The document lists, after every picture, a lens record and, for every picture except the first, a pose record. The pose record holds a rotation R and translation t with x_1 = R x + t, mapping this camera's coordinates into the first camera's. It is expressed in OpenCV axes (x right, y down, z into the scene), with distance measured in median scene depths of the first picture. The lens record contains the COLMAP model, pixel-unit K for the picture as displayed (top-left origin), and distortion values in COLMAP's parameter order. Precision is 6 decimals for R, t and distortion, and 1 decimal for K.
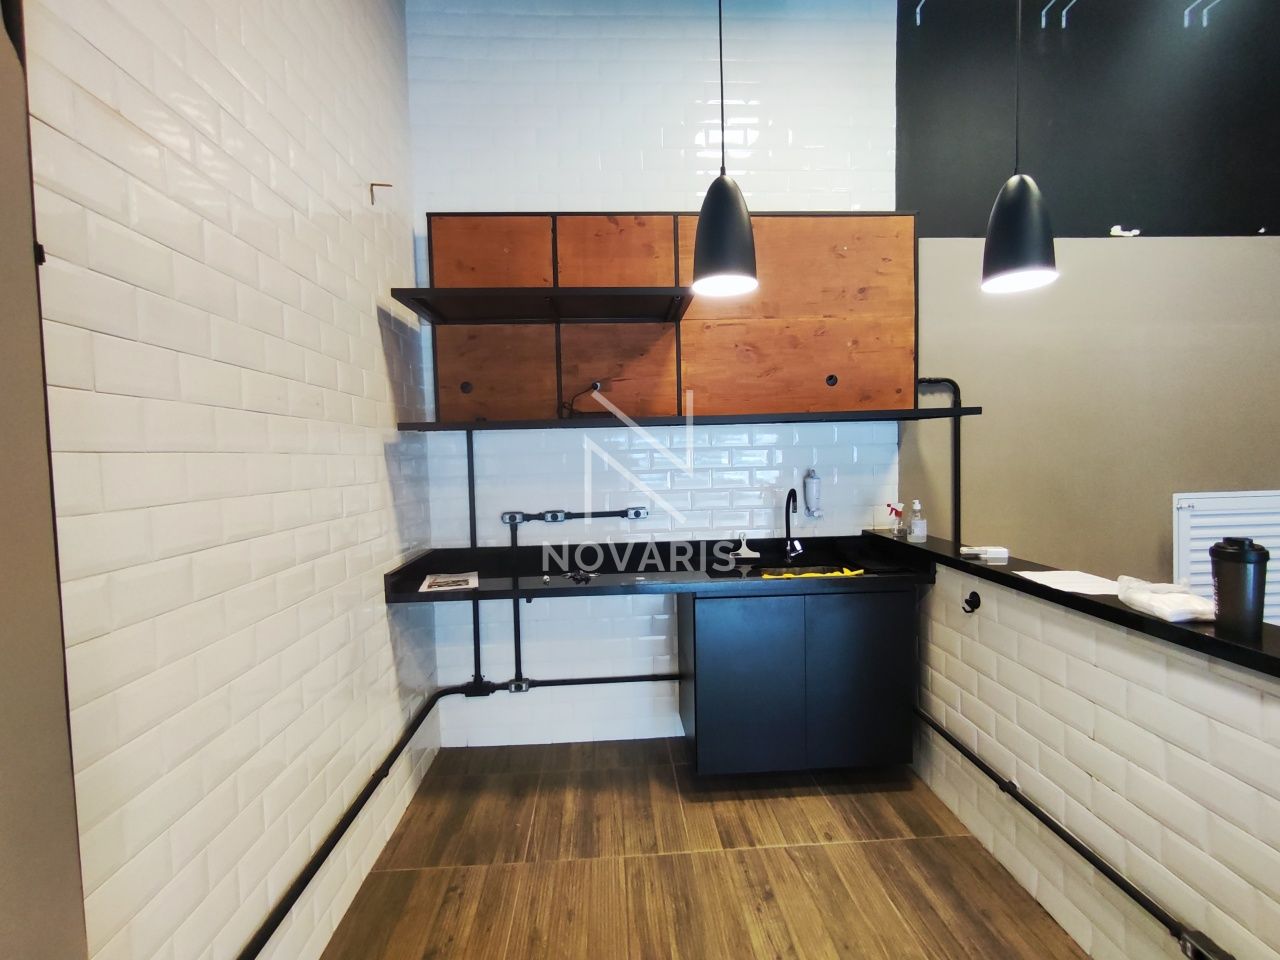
lens RADIAL K [[592.2, 0, 642.6], [0, 592.2, 478.9], [0, 0, 1]] dist [-0.002699, -0.000524]
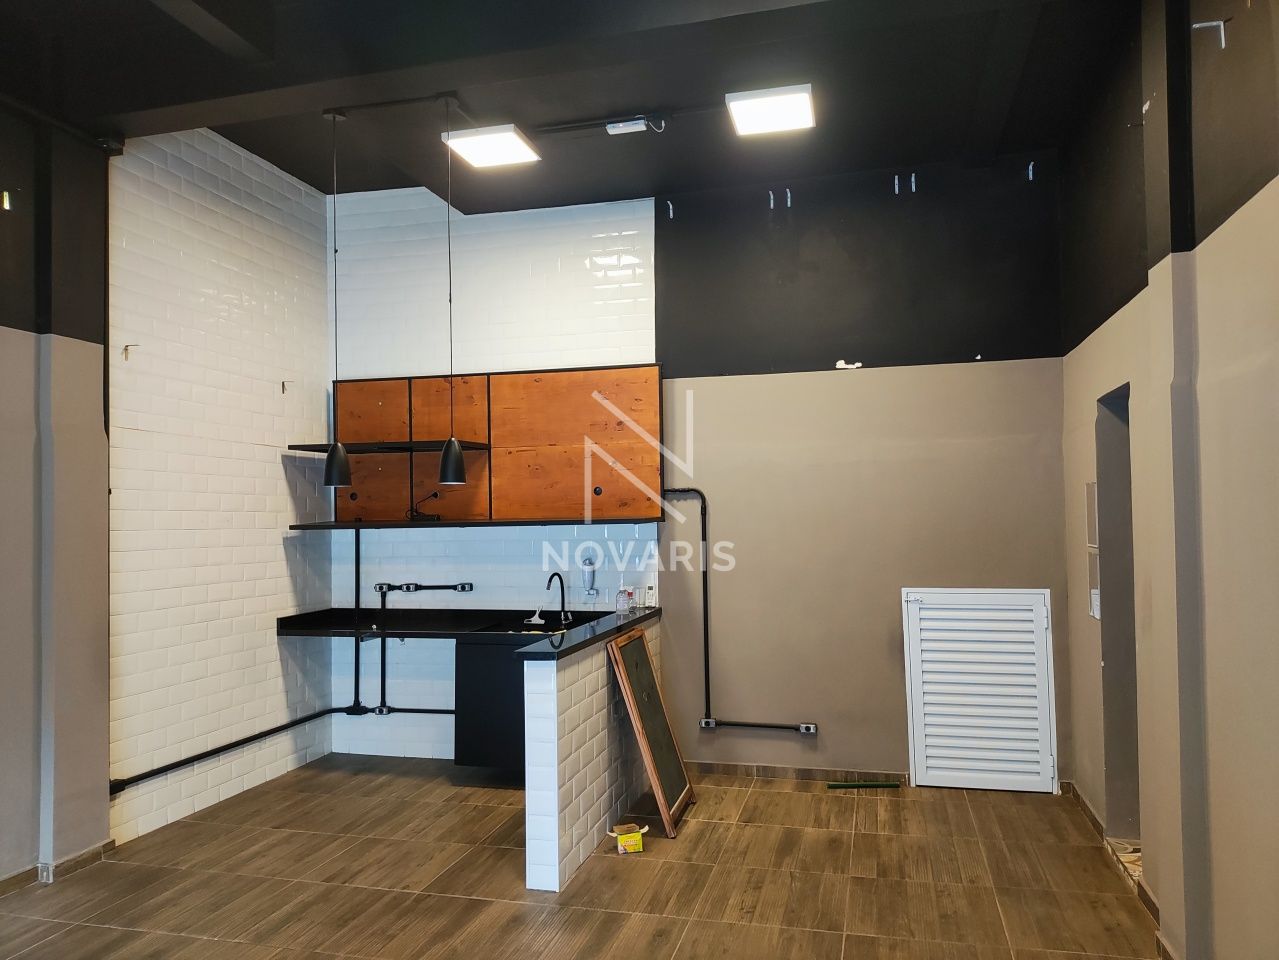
lens RADIAL K [[942.8, 0, 636.9], [0, 942.8, 480.6], [0, 0, 1]] dist [0.038968, -0.002834]
pose [[0.951990, 0.000298, -0.306129, 1.047243], [-0.023583, 0.997099, -0.072367, -0.040238], [0.305219, 0.076112, 0.949236, -0.971166]]
